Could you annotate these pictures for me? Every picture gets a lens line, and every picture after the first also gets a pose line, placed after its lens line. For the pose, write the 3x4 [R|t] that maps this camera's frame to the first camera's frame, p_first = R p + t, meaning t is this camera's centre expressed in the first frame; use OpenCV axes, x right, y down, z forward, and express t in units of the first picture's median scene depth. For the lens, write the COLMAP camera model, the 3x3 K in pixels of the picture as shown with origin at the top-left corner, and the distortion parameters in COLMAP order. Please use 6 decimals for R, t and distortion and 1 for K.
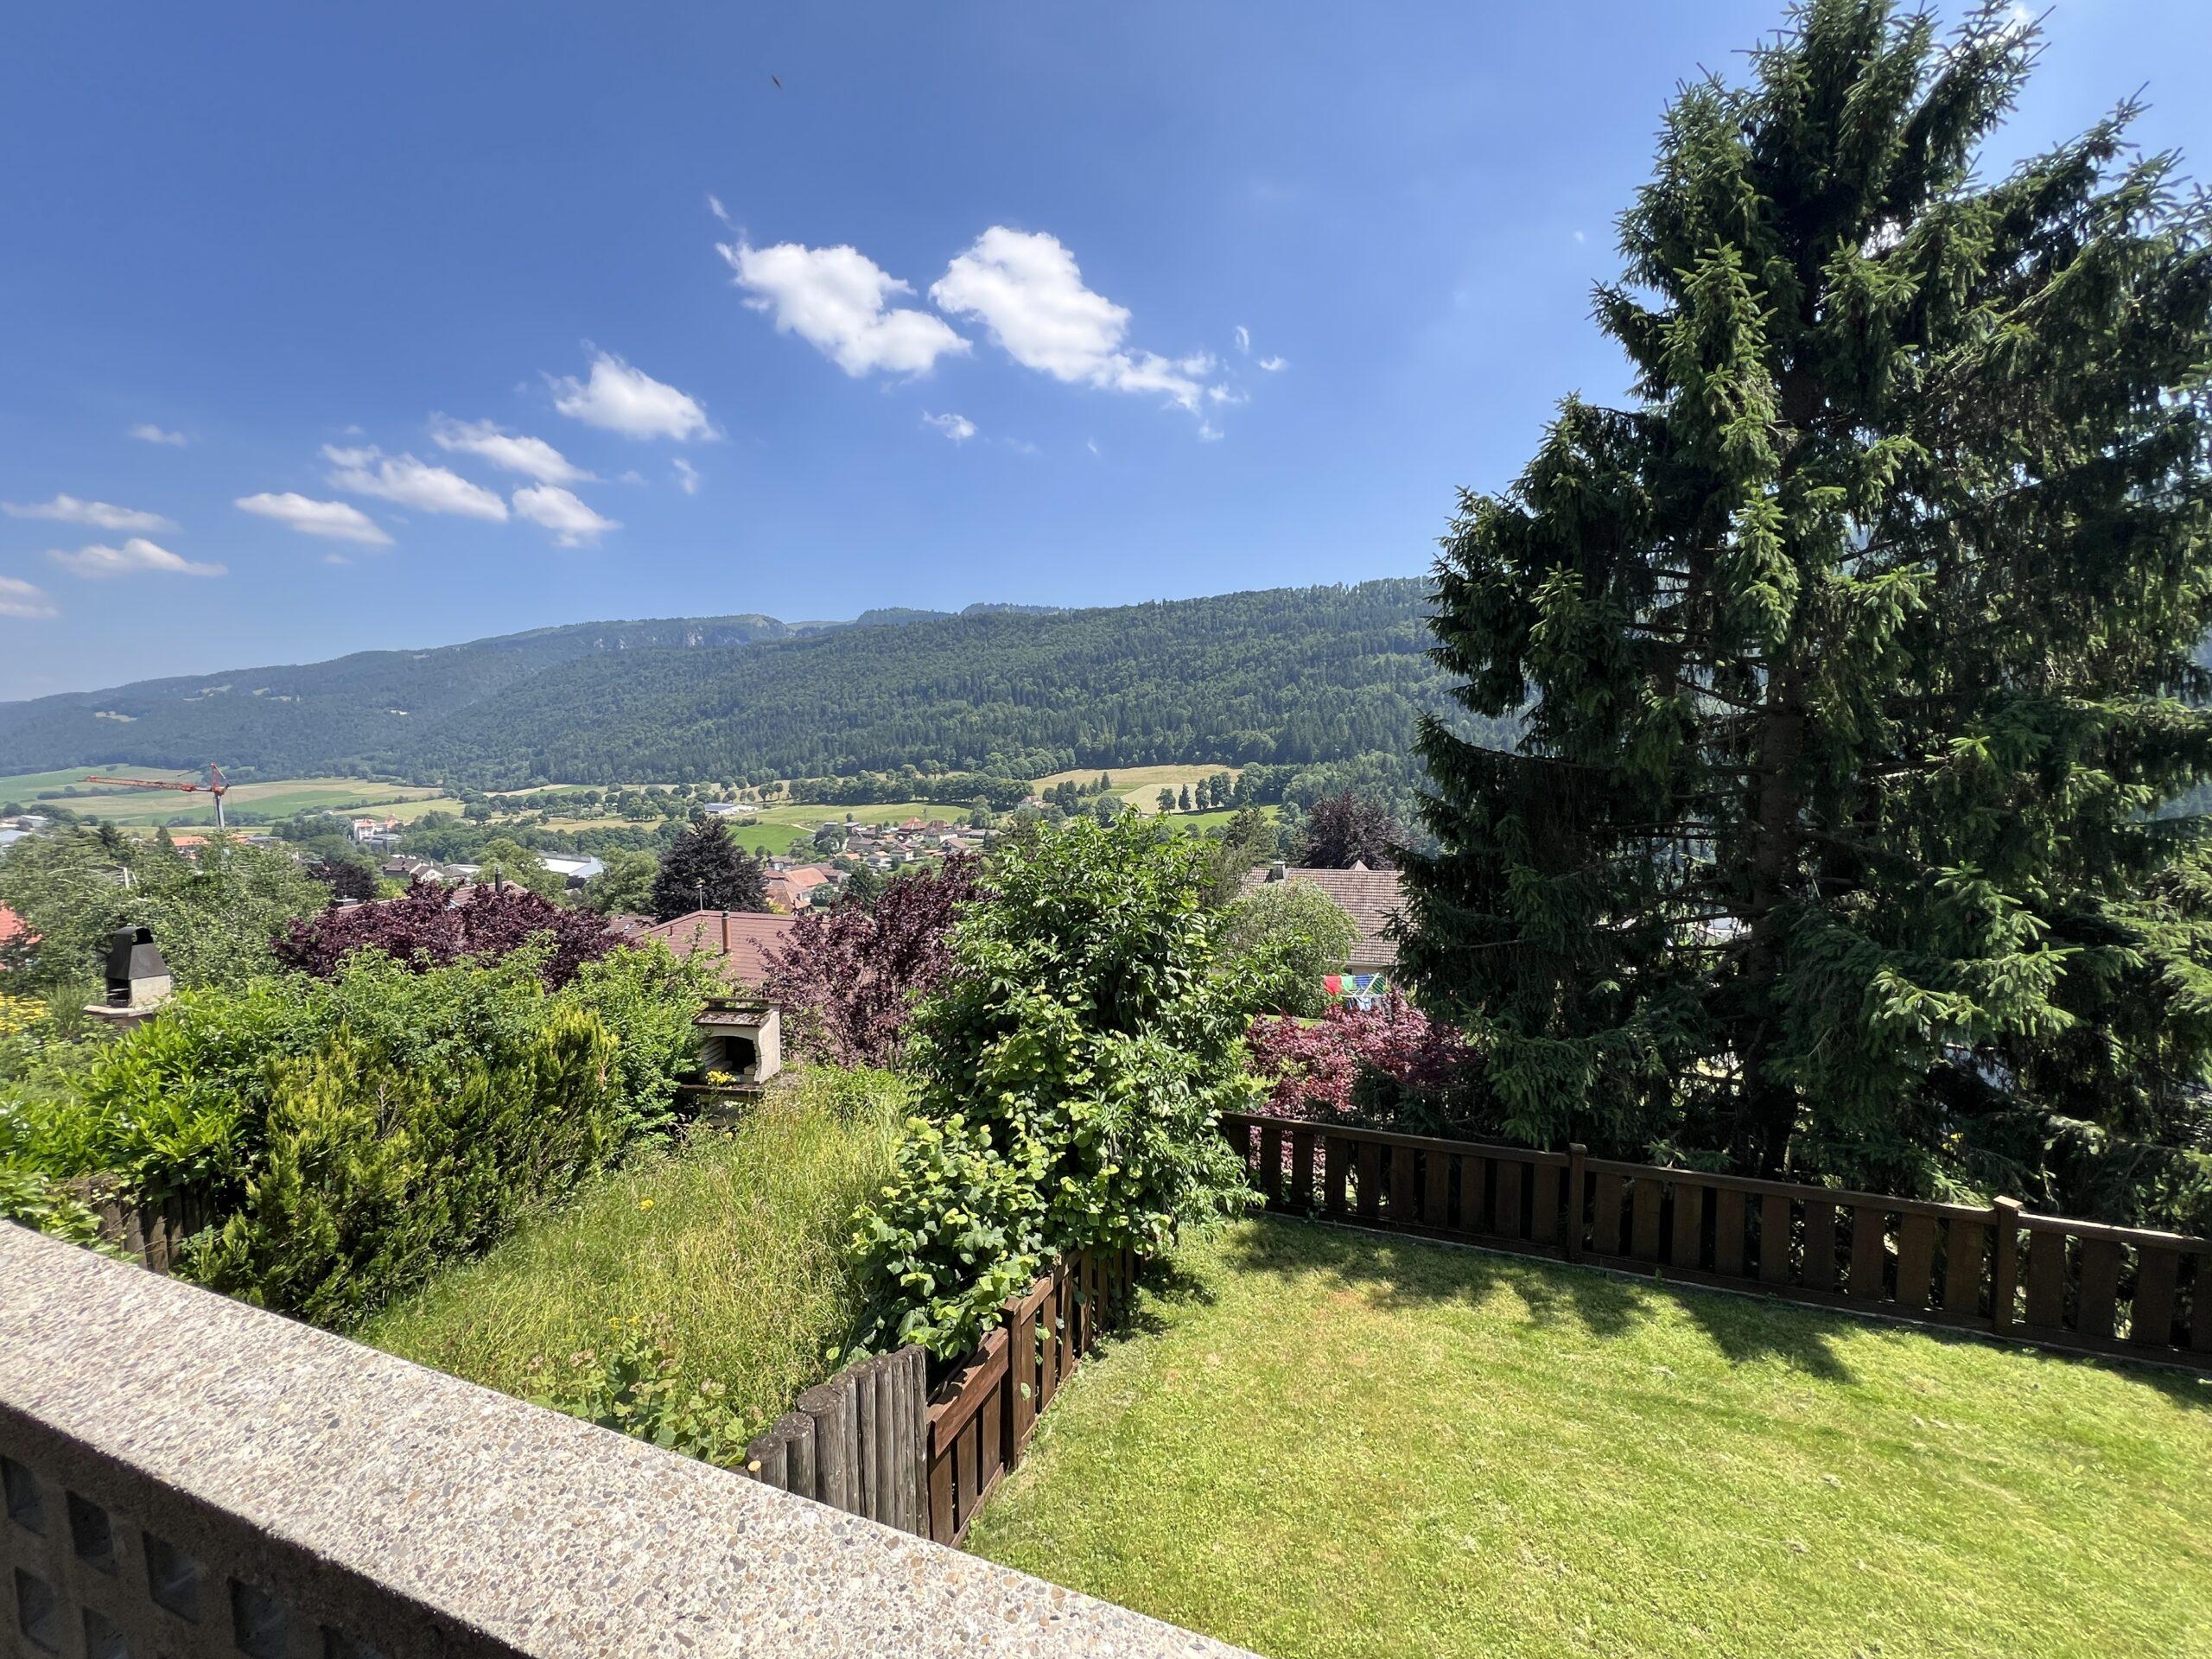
lens RADIAL K [[907.0, 0, 1098.0], [0, 907.0, 830.0], [0, 0, 1]] dist [-0.000164, -0.000013]
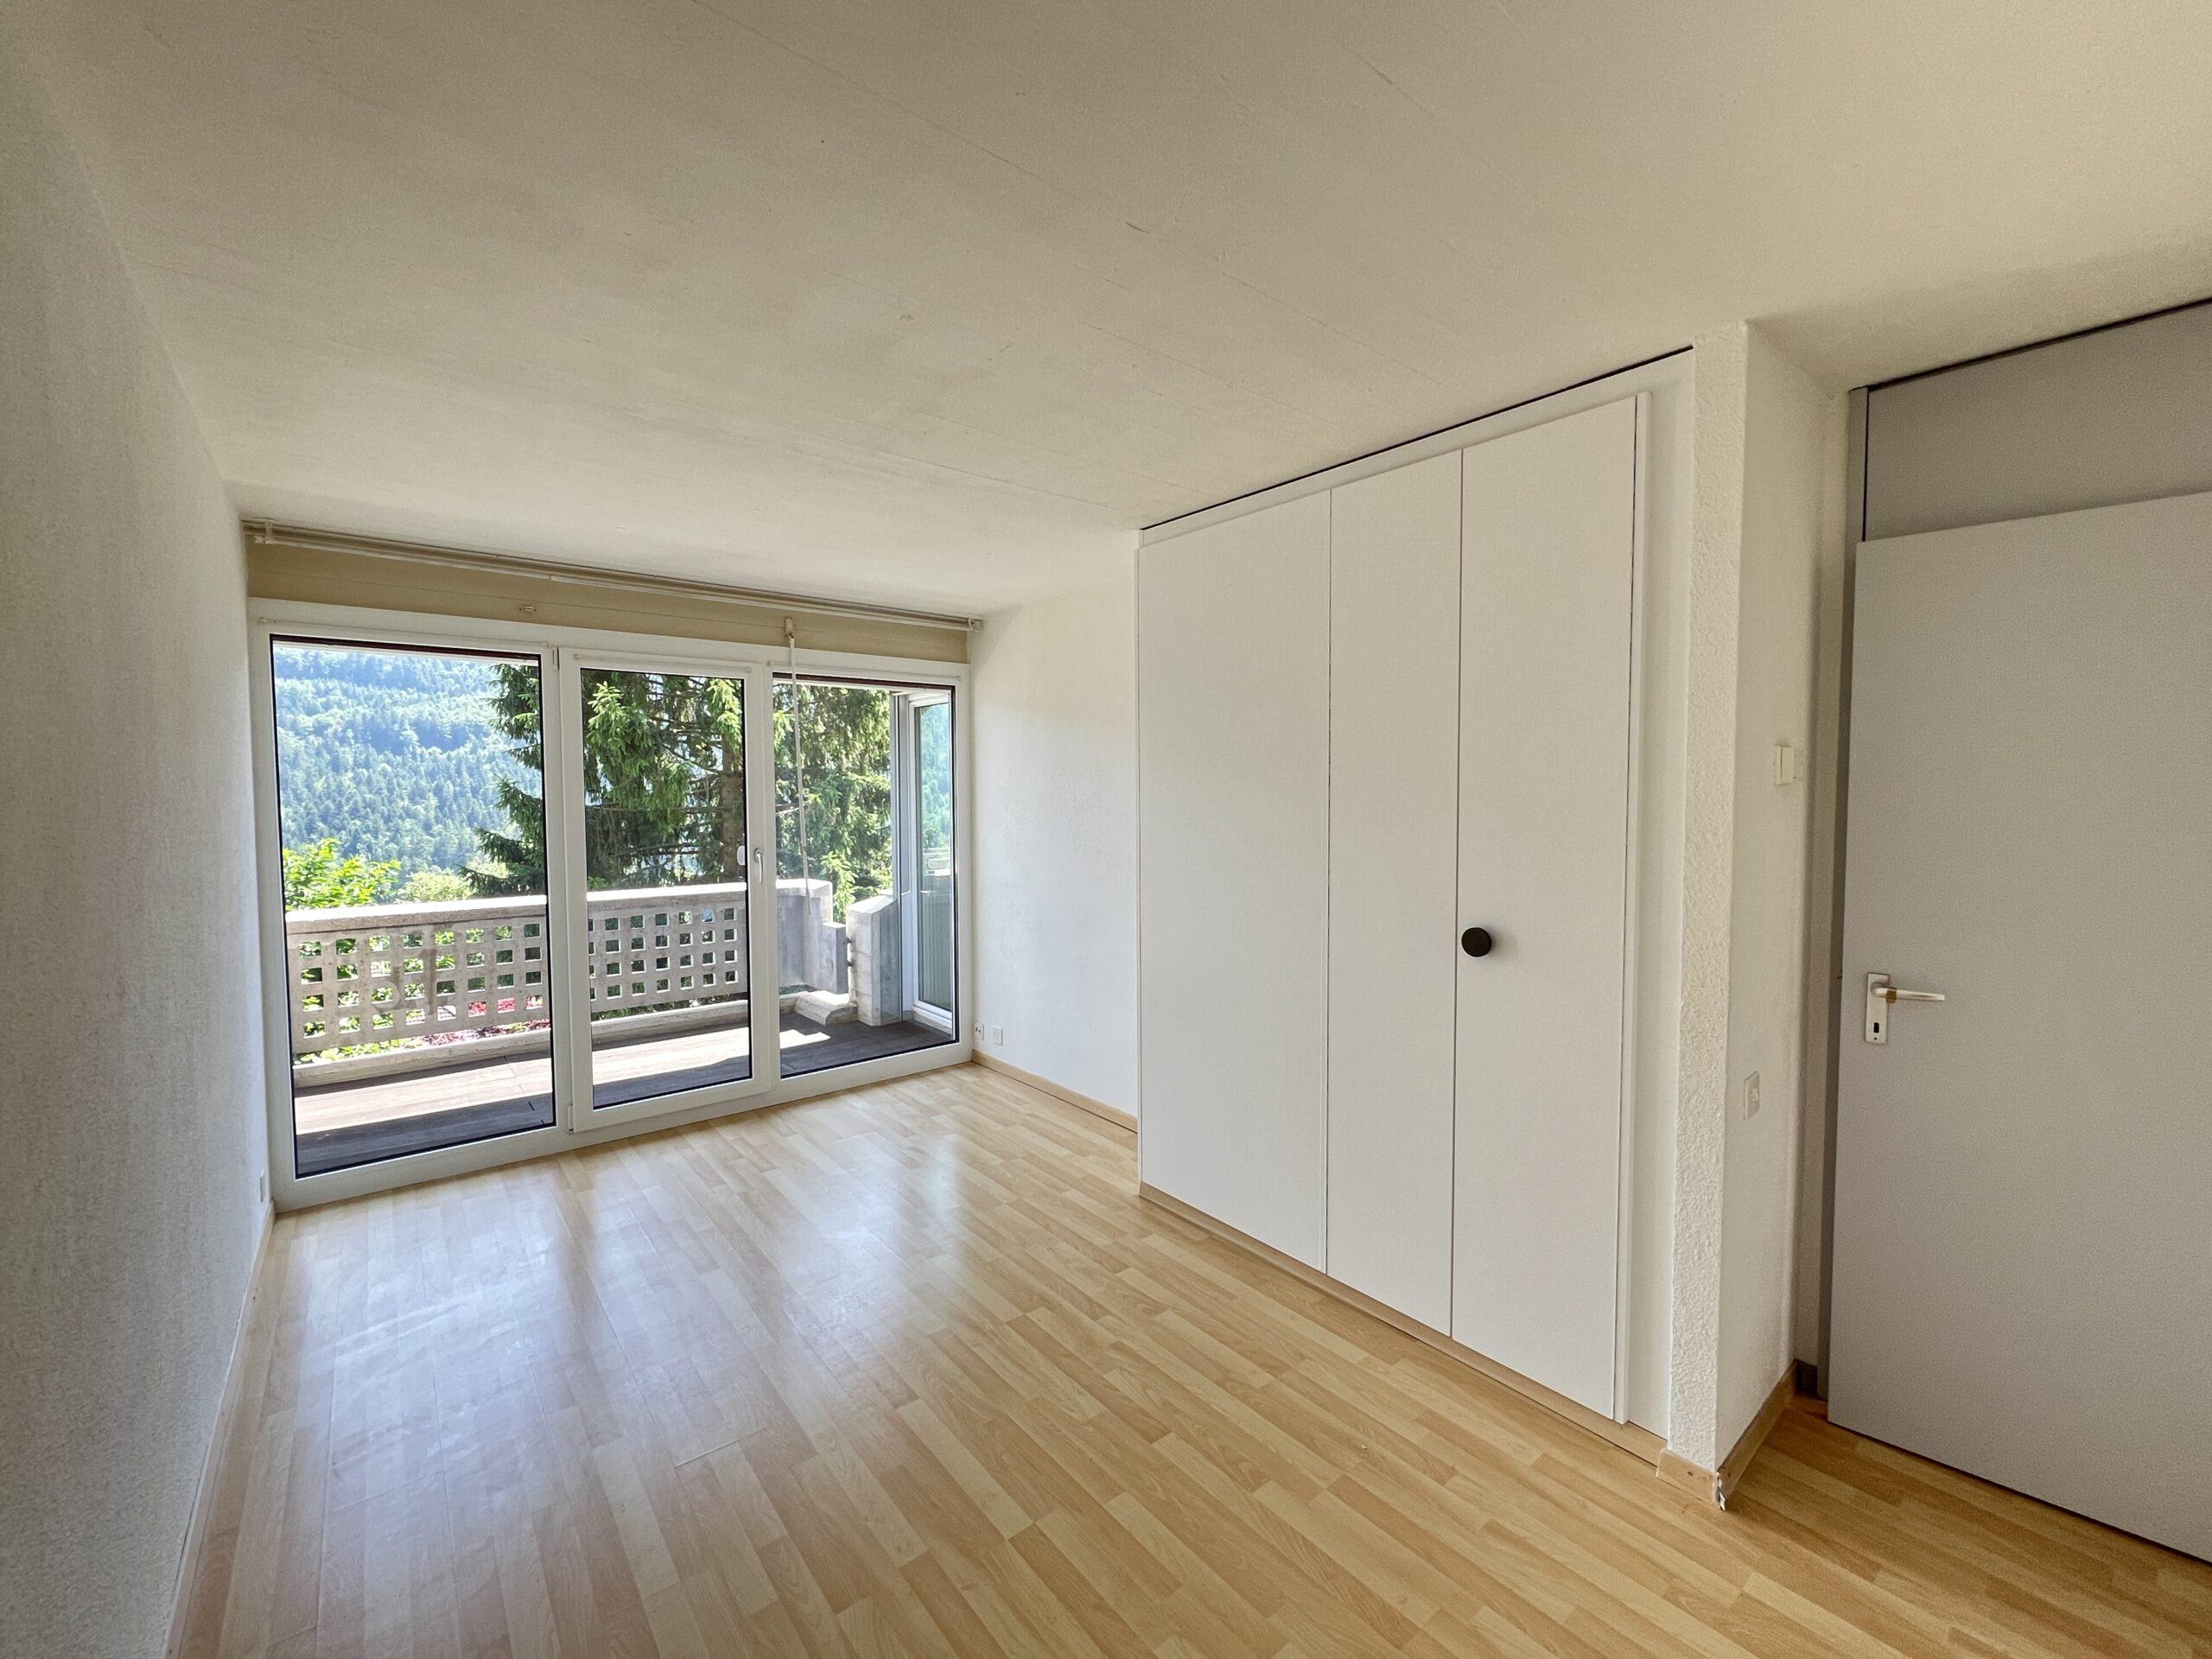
lens RADIAL K [[907.0, 0, 1115.8], [0, 907.0, 836.9], [0, 0, 1]] dist [-0.000164, -0.000013]
pose [[0.485589, -0.031240, 0.873629, -0.360845], [0.072591, 0.997351, -0.004684, 0.043557], [-0.871168, 0.065692, 0.486570, -0.420905]]
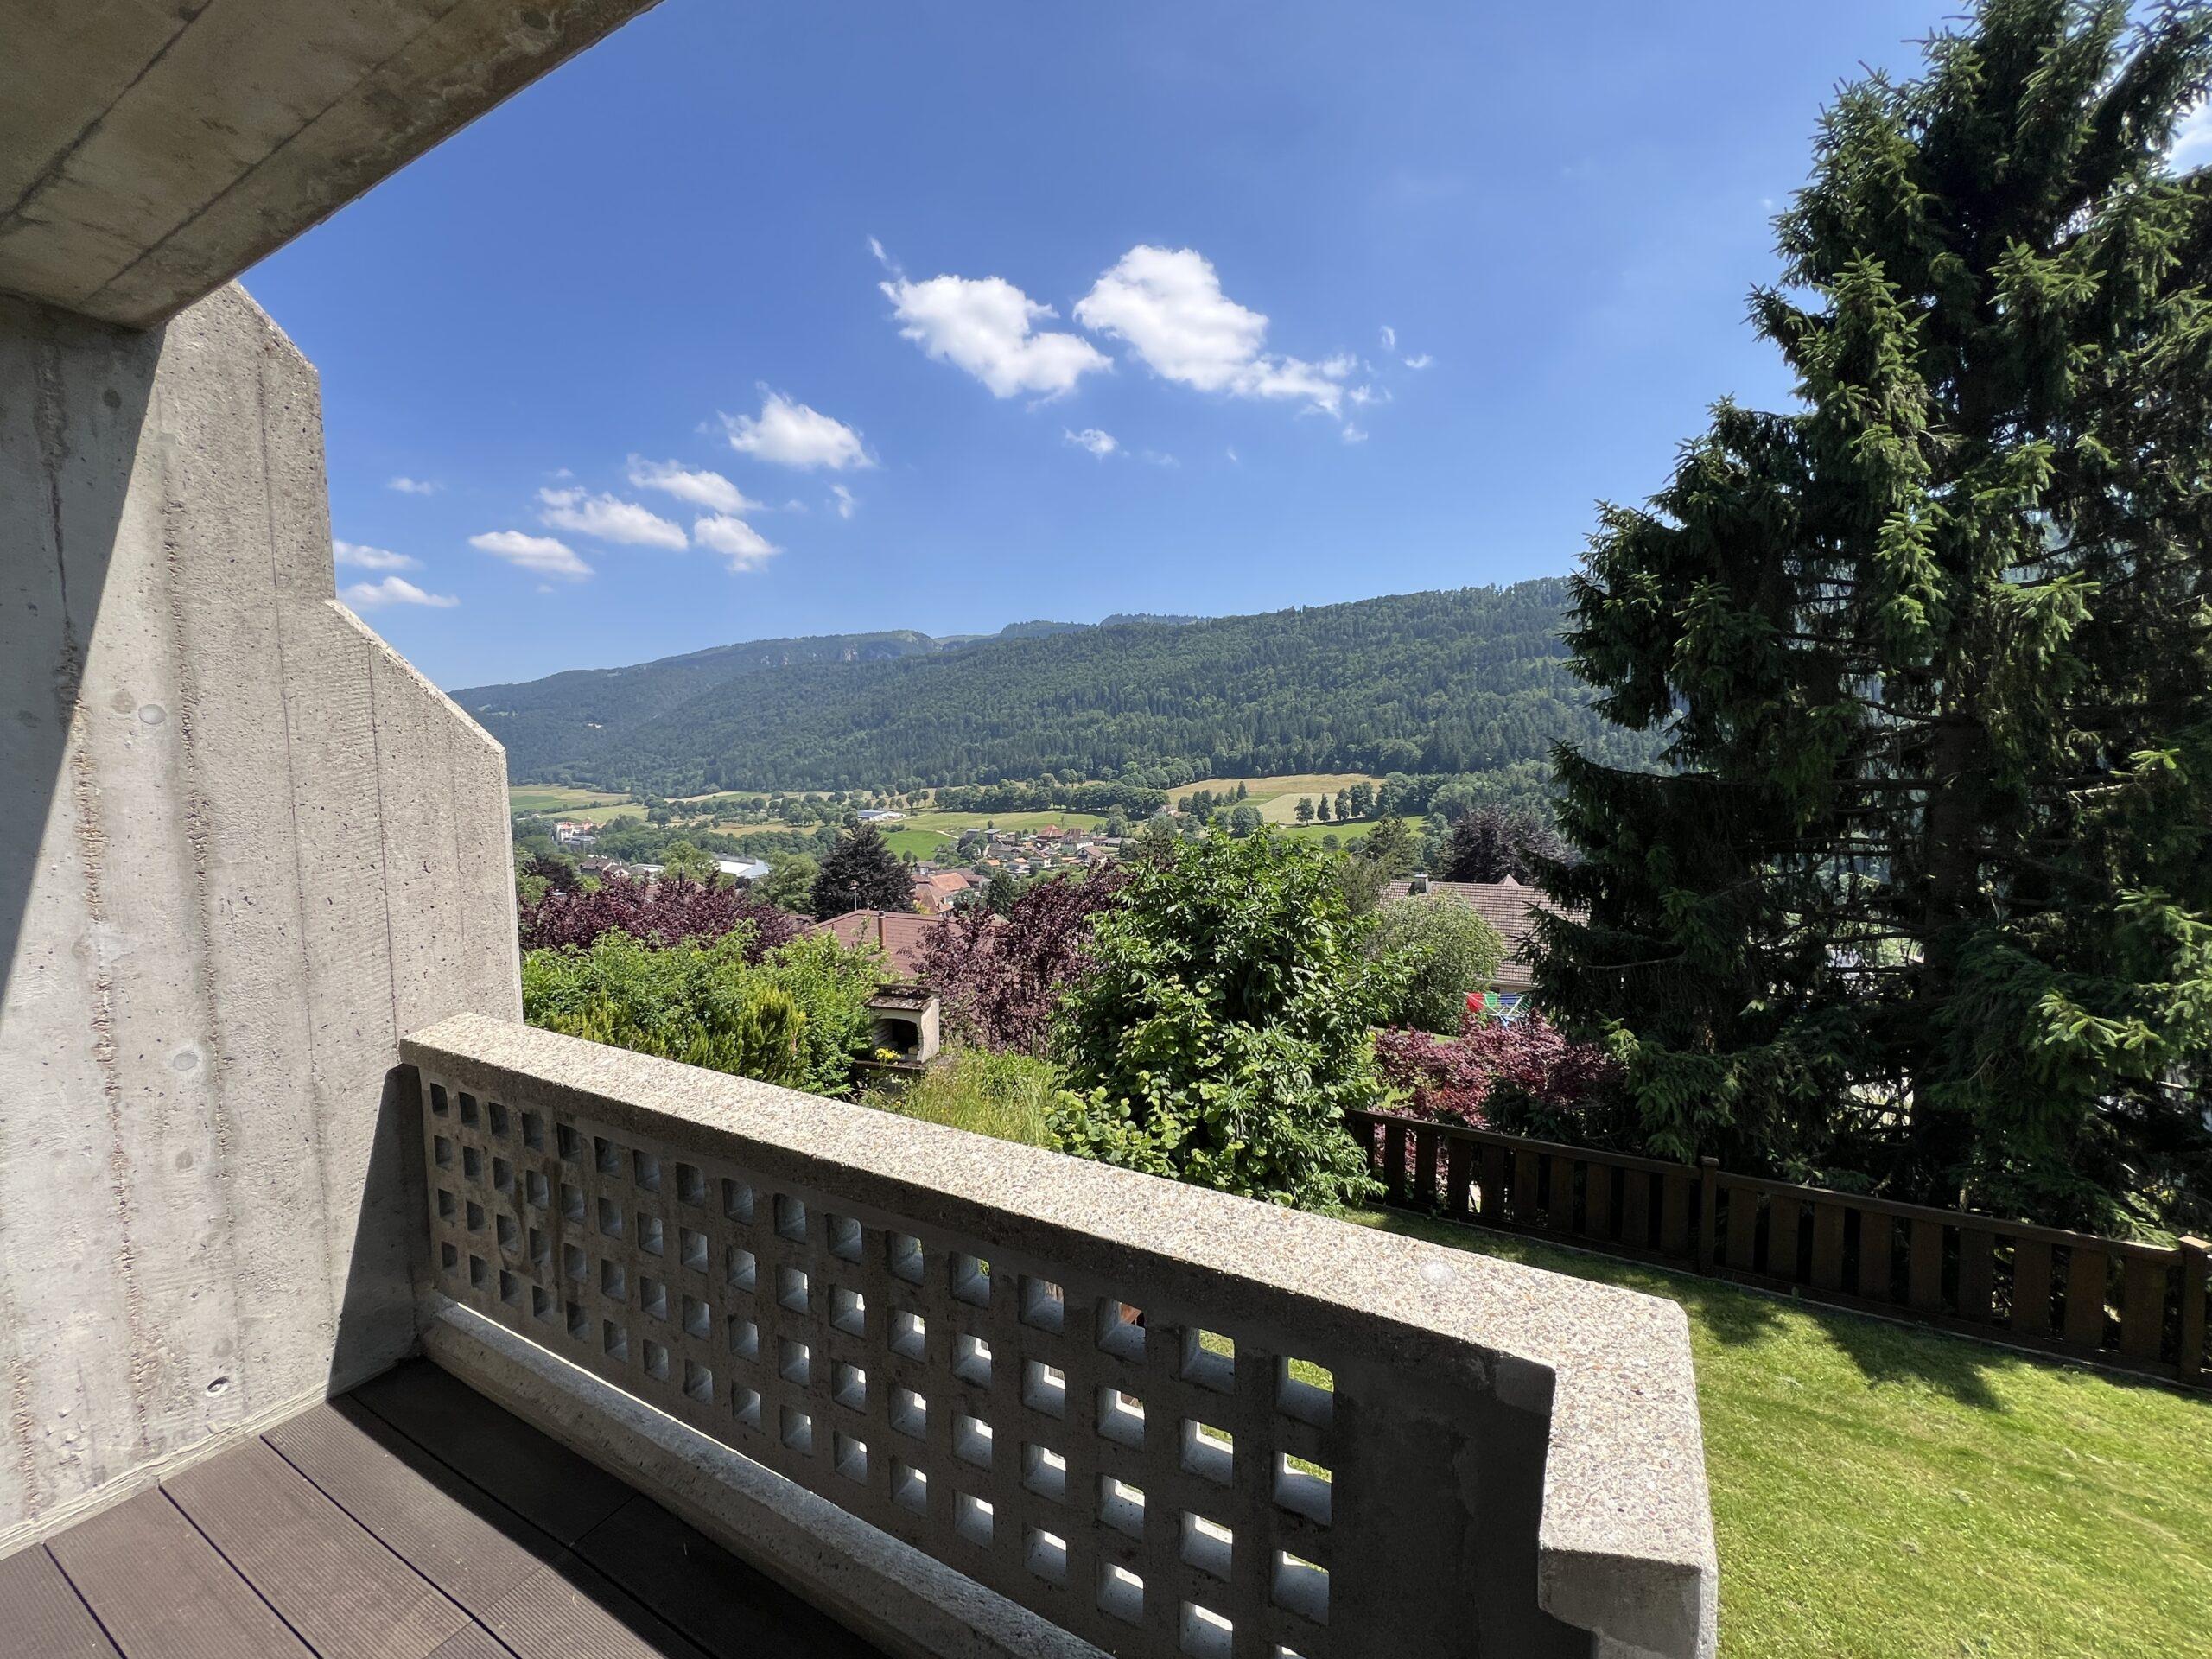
lens RADIAL K [[907.0, 0, 1100.4], [0, 907.0, 832.9], [0, 0, 1]] dist [-0.000164, -0.000013]
pose [[0.989342, 0.011047, -0.145192, 0.003249], [-0.012031, 0.999910, -0.005899, 0.001466], [0.145114, 0.007583, 0.989386, -0.068332]]
